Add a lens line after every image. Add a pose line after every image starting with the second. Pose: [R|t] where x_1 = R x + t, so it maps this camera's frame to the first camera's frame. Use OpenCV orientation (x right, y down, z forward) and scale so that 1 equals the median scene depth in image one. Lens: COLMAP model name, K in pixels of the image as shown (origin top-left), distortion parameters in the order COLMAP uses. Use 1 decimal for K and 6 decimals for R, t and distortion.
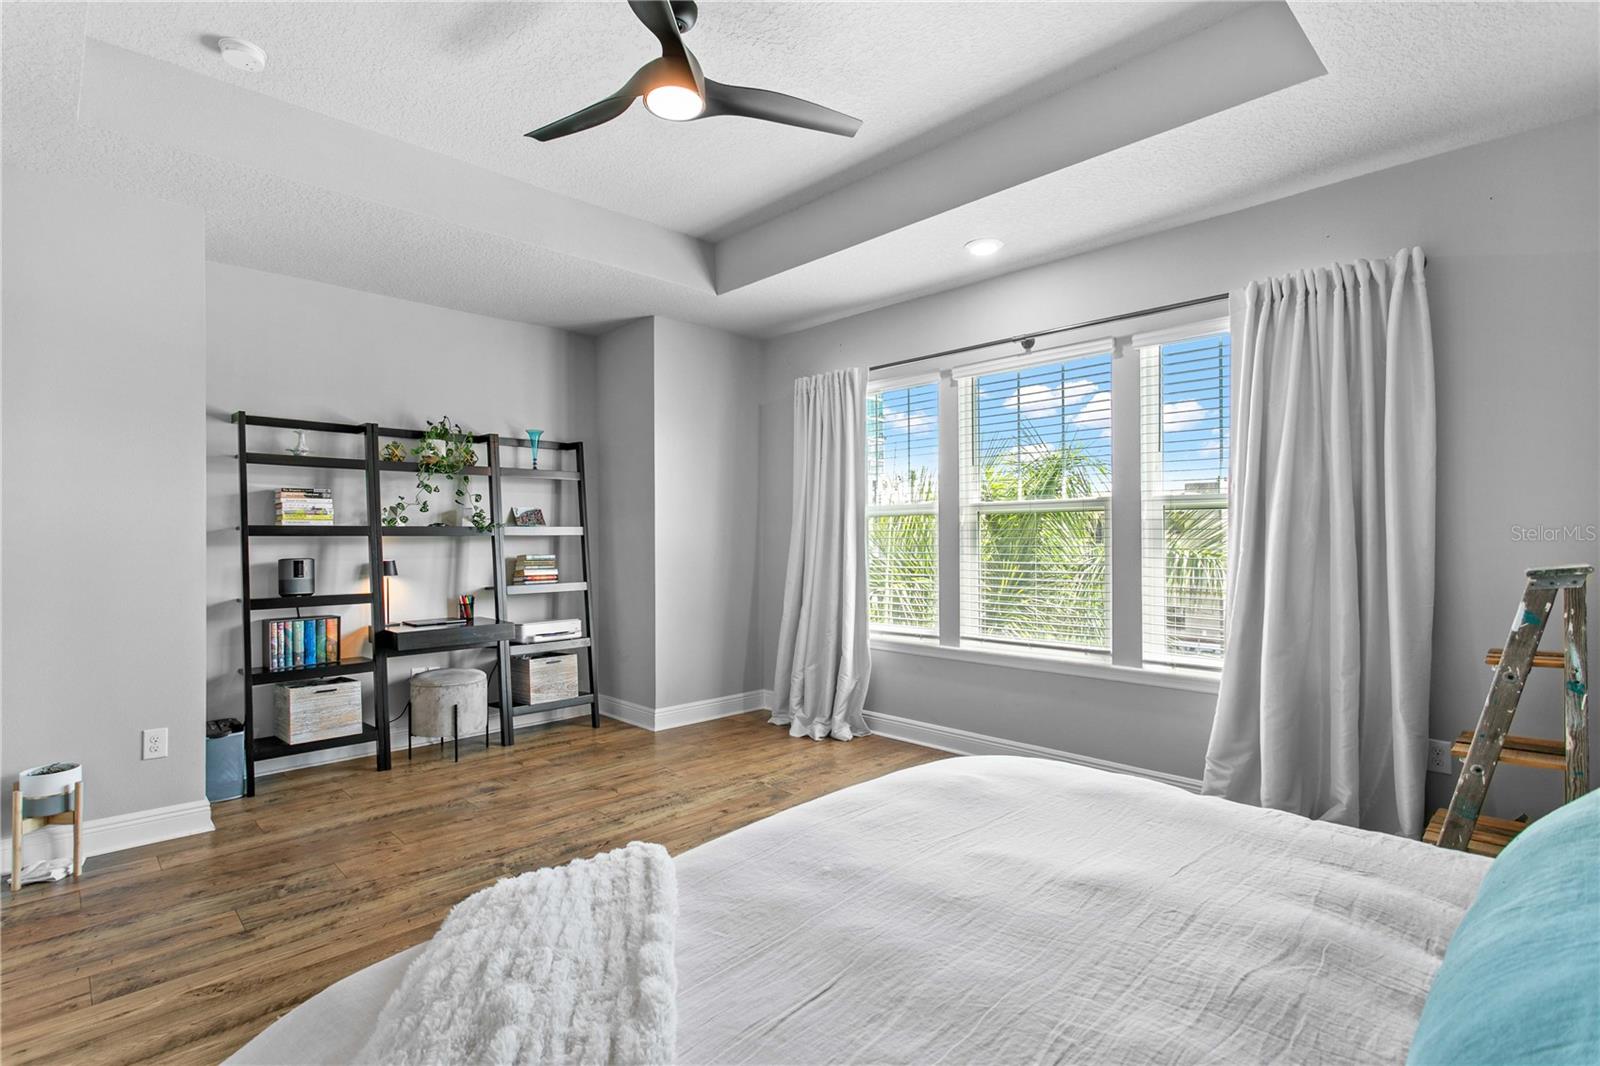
lens RADIAL K [[765.9, 0, 807.8], [0, 765.9, 535.1], [0, 0, 1]] dist [-0.001092, 0.000808]
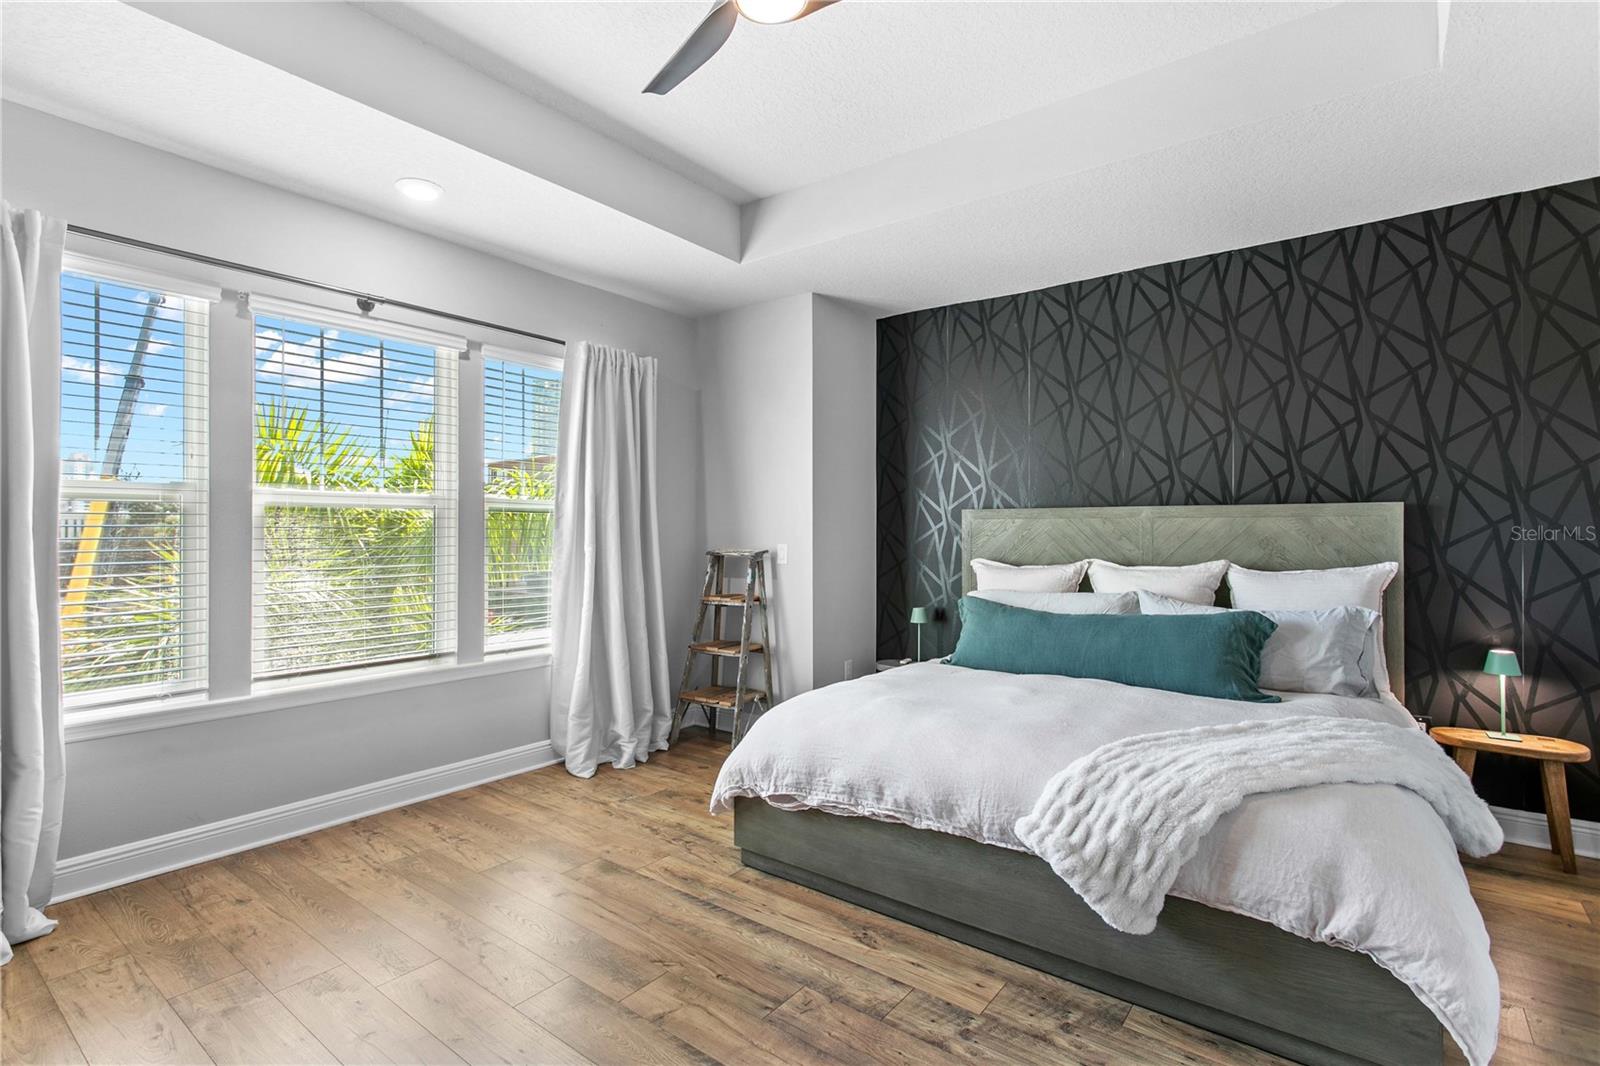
lens RADIAL K [[765.9, 0, 765.4], [0, 765.9, 521.6], [0, 0, 1]] dist [-0.001092, 0.000808]
pose [[-0.110076, 0.020146, 0.993719, -0.641488], [0.001889, 0.999797, -0.020060, 0.004532], [-0.993921, -0.000331, -0.110091, 0.716418]]
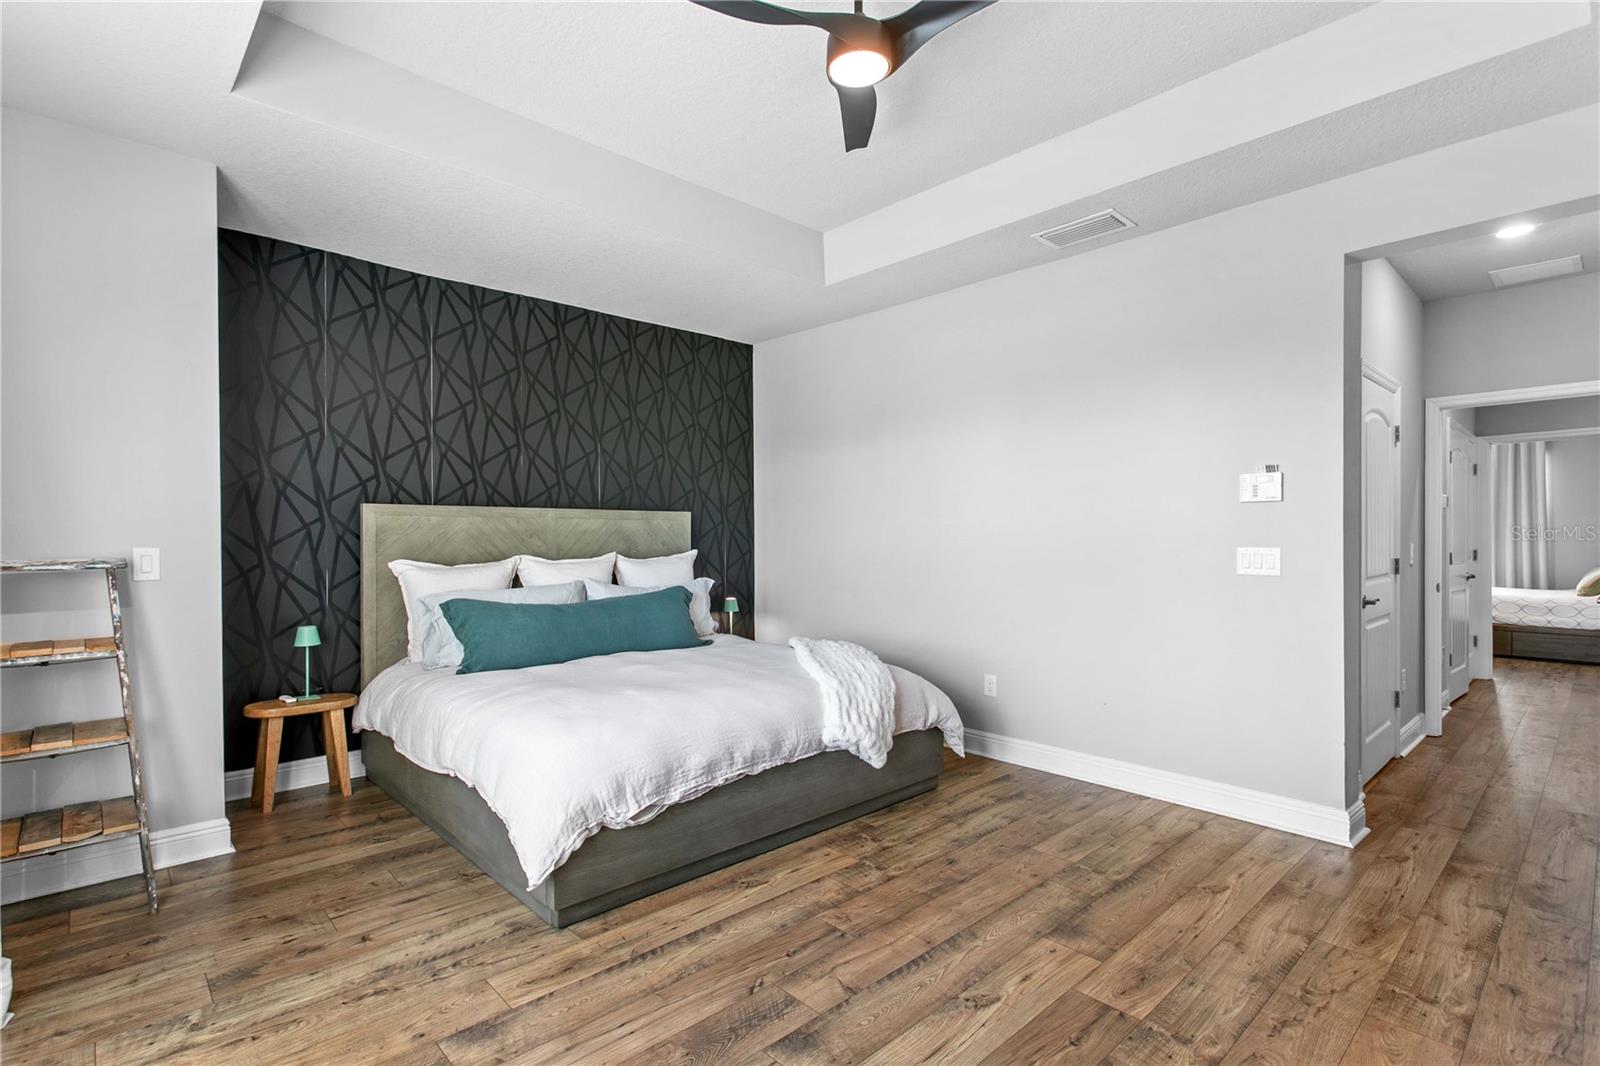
lens RADIAL K [[765.9, 0, 791.0], [0, 765.9, 534.4], [0, 0, 1]] dist [-0.001092, 0.000808]
pose [[-0.999202, 0.007639, 0.039215, -0.083970], [0.007707, 0.999969, 0.001573, 0.006349], [-0.039202, 0.001874, -0.999230, 1.283992]]
